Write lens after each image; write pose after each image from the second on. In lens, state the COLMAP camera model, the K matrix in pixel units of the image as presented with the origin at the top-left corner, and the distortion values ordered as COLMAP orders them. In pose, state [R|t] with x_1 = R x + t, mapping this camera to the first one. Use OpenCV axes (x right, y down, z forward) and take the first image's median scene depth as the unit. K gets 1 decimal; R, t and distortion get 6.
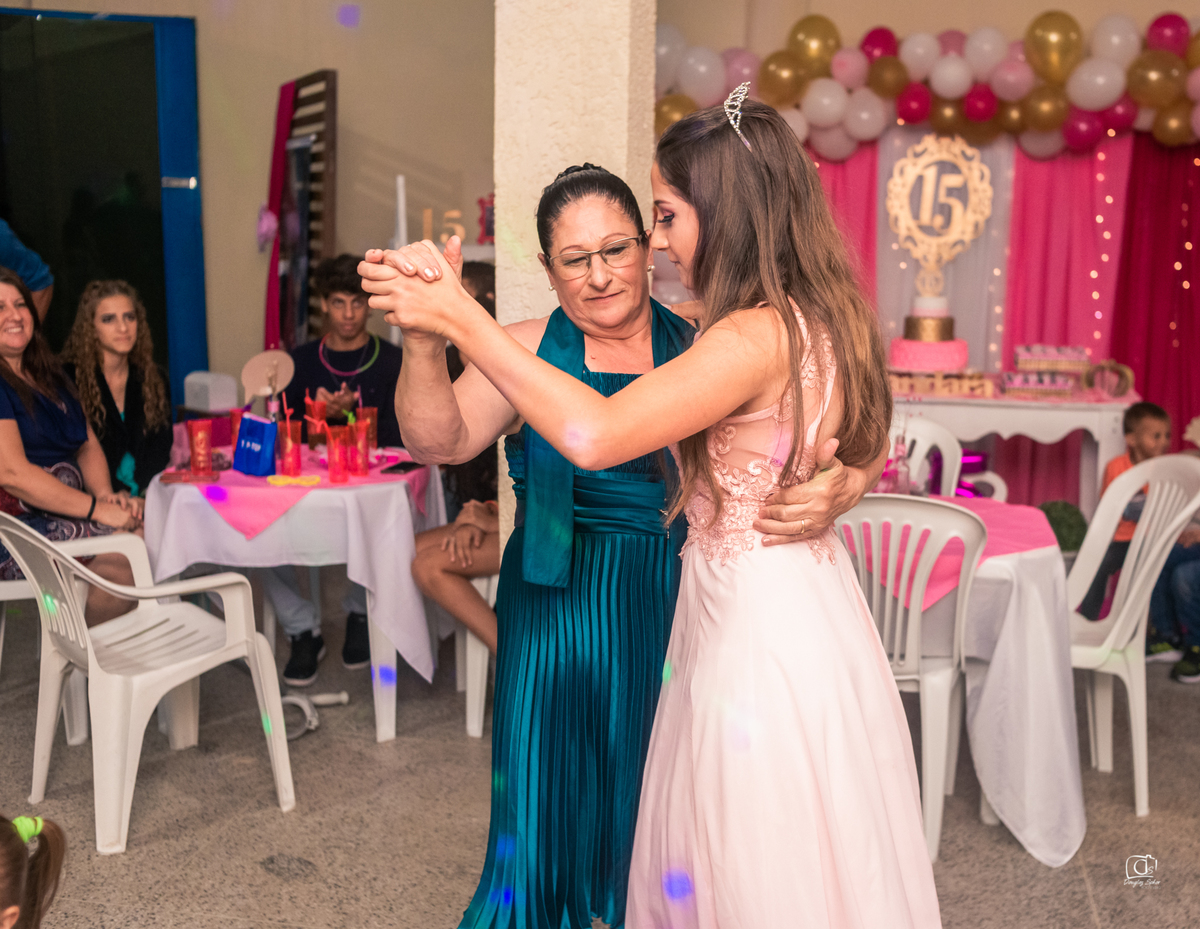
lens RADIAL K [[1395.4, 0, 600.0], [0, 1395.4, 464.5], [0, 0, 1]] dist [0.003494, -0.016475]
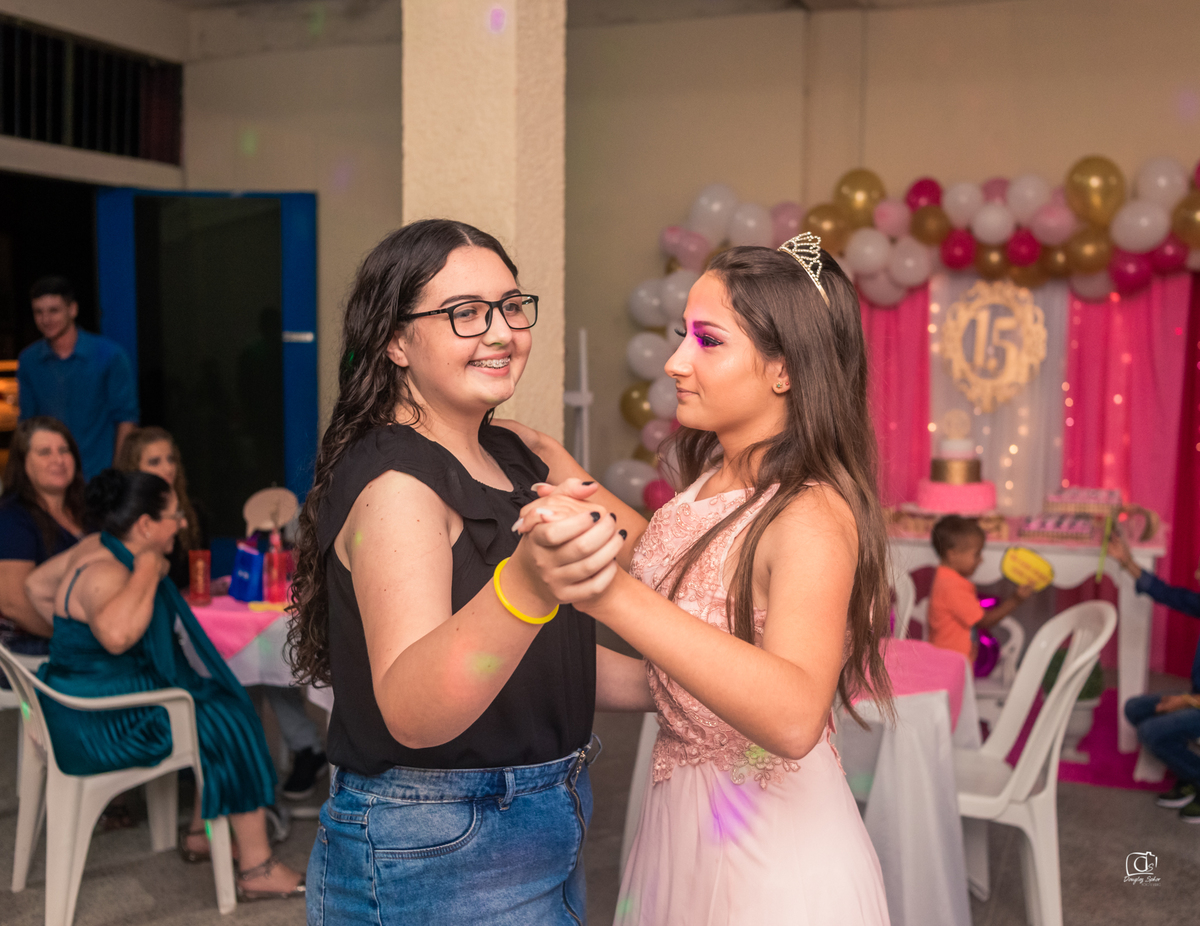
lens RADIAL K [[1385.9, 0, 638.9], [0, 1385.9, 459.0], [0, 0, 1]] dist [0.005920, -0.006492]
pose [[0.980747, 0.002246, -0.195270, 0.199079], [-0.022268, 0.994698, -0.100402, -0.000593], [0.194010, 0.102817, 0.975597, -0.014963]]
